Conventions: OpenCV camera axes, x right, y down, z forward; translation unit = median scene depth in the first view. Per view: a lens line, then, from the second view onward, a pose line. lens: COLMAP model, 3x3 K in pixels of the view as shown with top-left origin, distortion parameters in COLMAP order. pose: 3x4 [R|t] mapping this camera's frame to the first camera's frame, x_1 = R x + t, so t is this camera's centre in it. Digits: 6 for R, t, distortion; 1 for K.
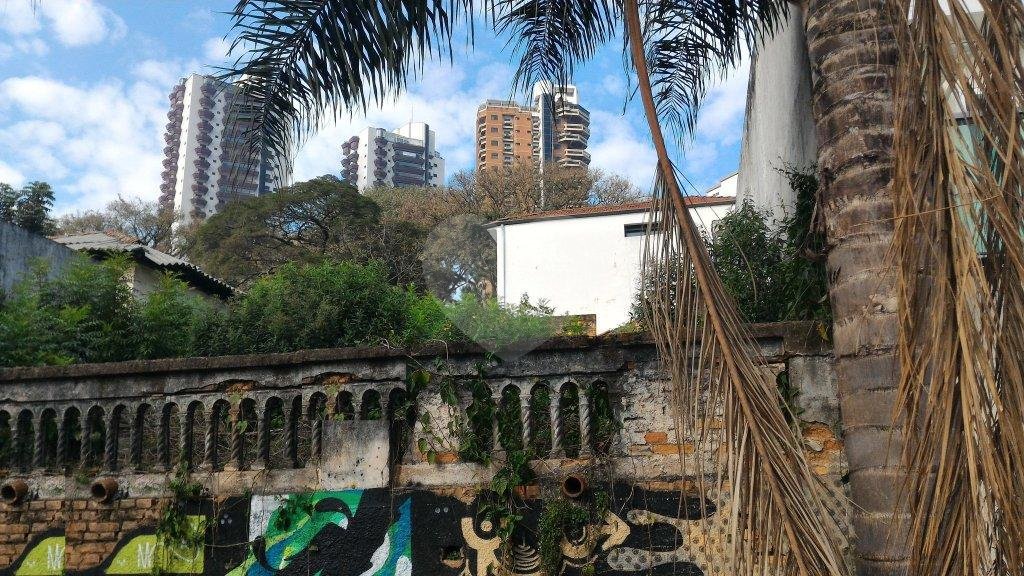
lens RADIAL K [[847.7, 0, 487.6], [0, 847.7, 305.5], [0, 0, 1]] dist [0.068836, -0.085199]
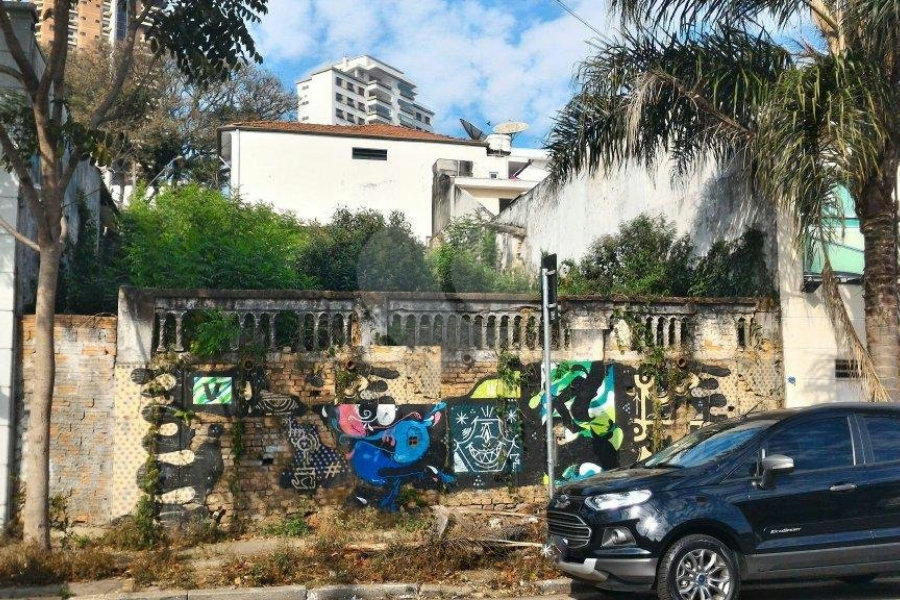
lens RADIAL K [[897.3, 0, 432.1], [0, 897.3, 328.4], [0, 0, 1]] dist [0.057125, 0.000000]
pose [[0.904706, 0.045710, 0.423577, -1.485626], [-0.107155, 0.986680, 0.122392, -0.104431], [-0.412340, -0.156117, 0.897554, -0.877873]]
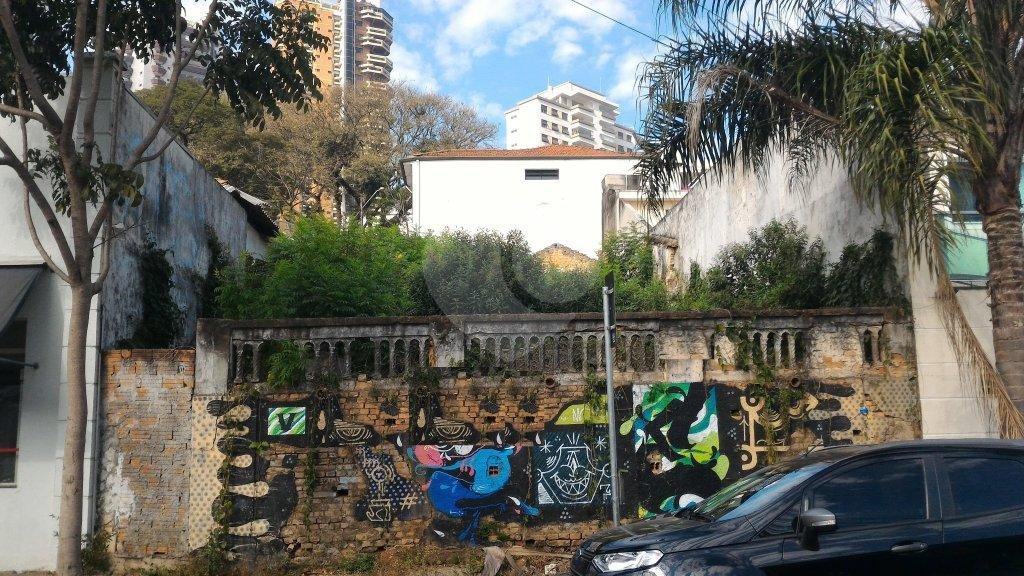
lens RADIAL K [[847.7, 0, 488.7], [0, 847.7, 307.9], [0, 0, 1]] dist [0.068836, -0.085199]
pose [[0.967075, 0.029174, 0.252812, -1.115015], [-0.056478, 0.993238, 0.101429, -0.136102], [-0.248144, -0.112368, 0.962184, -0.794065]]
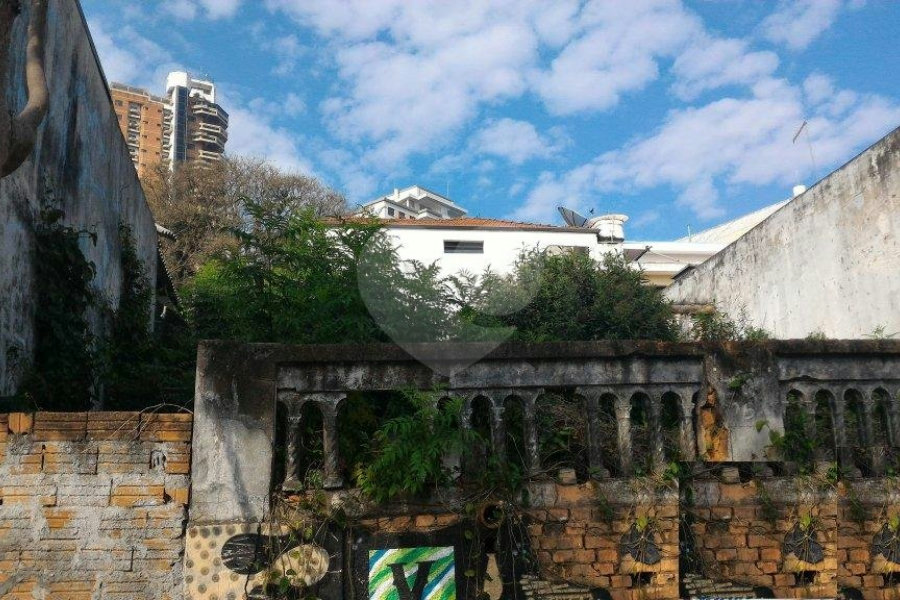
lens RADIAL K [[897.3, 0, 445.7], [0, 897.3, 305.8], [0, 0, 1]] dist [0.057125, 0.000000]
pose [[0.923830, 0.074519, 0.375480, -1.376079], [-0.065423, 0.997174, -0.036935, 0.107632], [-0.377172, 0.009557, 0.926094, 0.337463]]
